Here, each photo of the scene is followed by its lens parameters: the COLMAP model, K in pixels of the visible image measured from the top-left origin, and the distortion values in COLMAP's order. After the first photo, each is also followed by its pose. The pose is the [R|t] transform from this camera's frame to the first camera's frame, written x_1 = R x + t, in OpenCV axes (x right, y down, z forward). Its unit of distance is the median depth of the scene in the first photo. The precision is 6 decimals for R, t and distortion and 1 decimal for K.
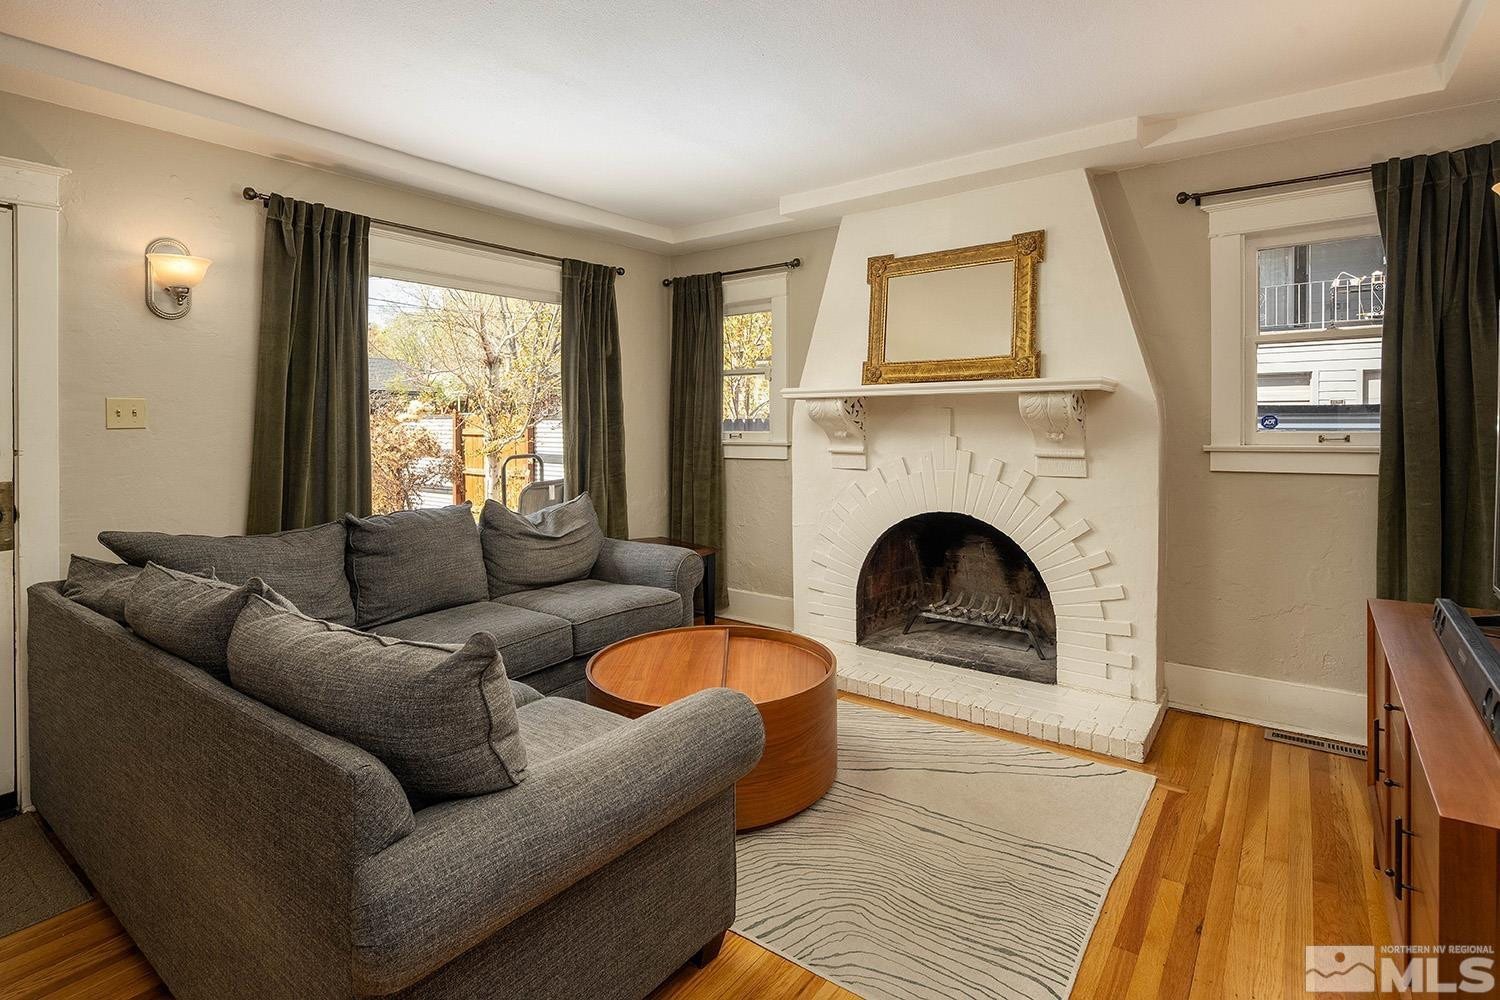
lens RADIAL K [[735.1, 0, 776.3], [0, 735.1, 427.9], [0, 0, 1]] dist [0.003831, -0.002366]
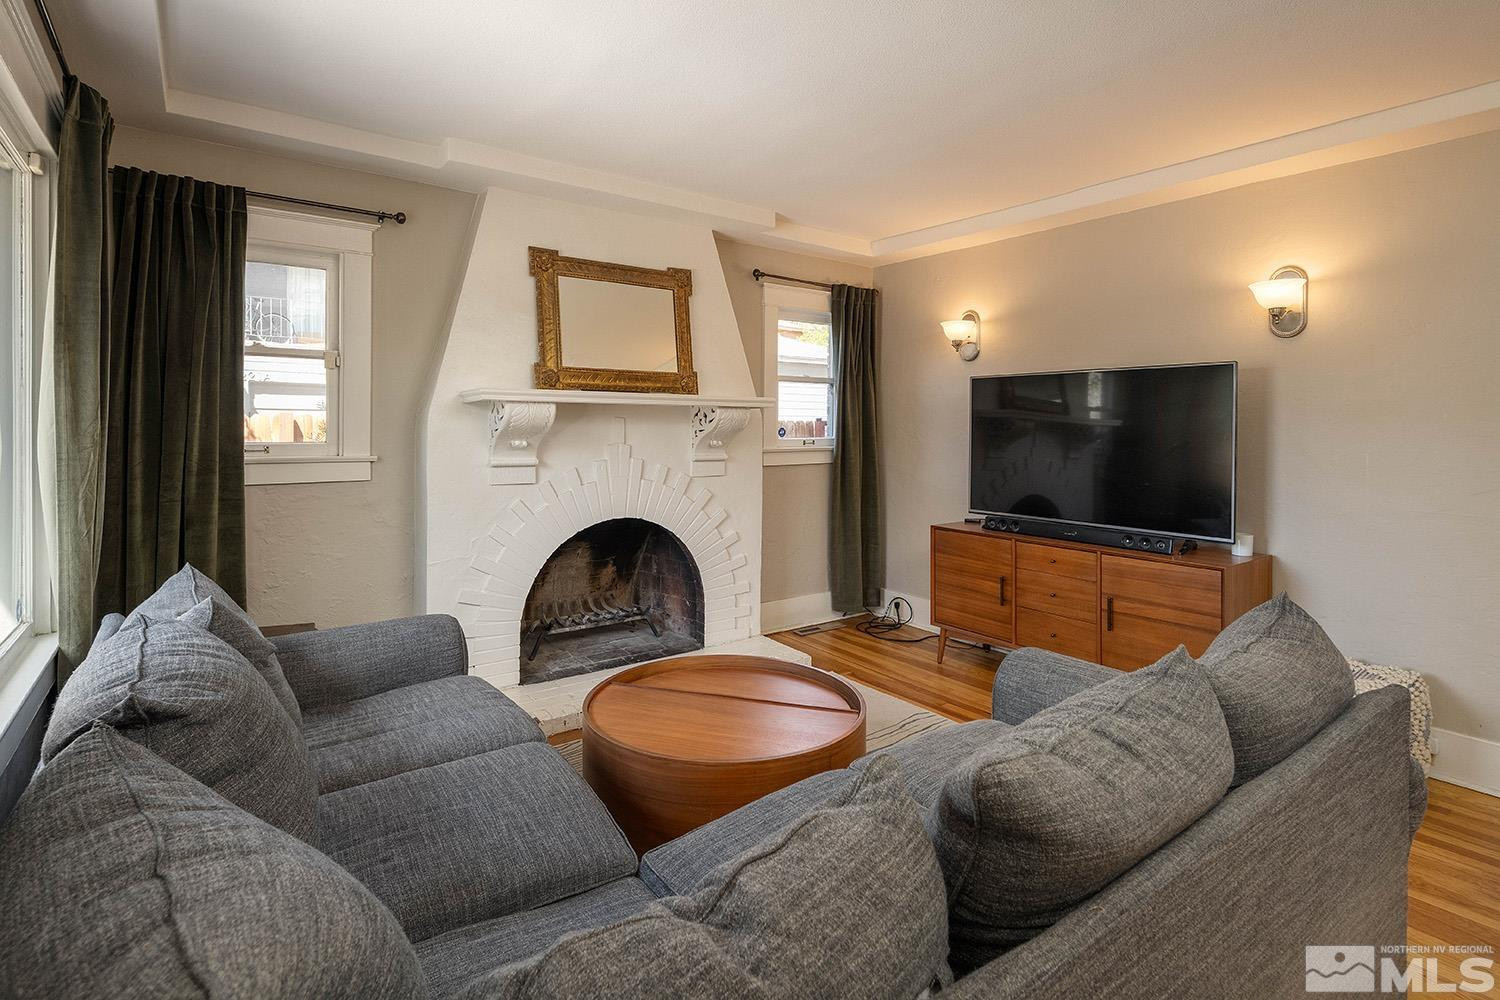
lens RADIAL K [[735.1, 0, 750.5], [0, 735.1, 438.3], [0, 0, 1]] dist [0.003831, -0.002366]
pose [[0.309022, -0.001198, 0.951054, -0.708101], [0.003227, 0.999995, 0.000211, 0.002702], [-0.951049, 0.003004, 0.309025, 0.520737]]
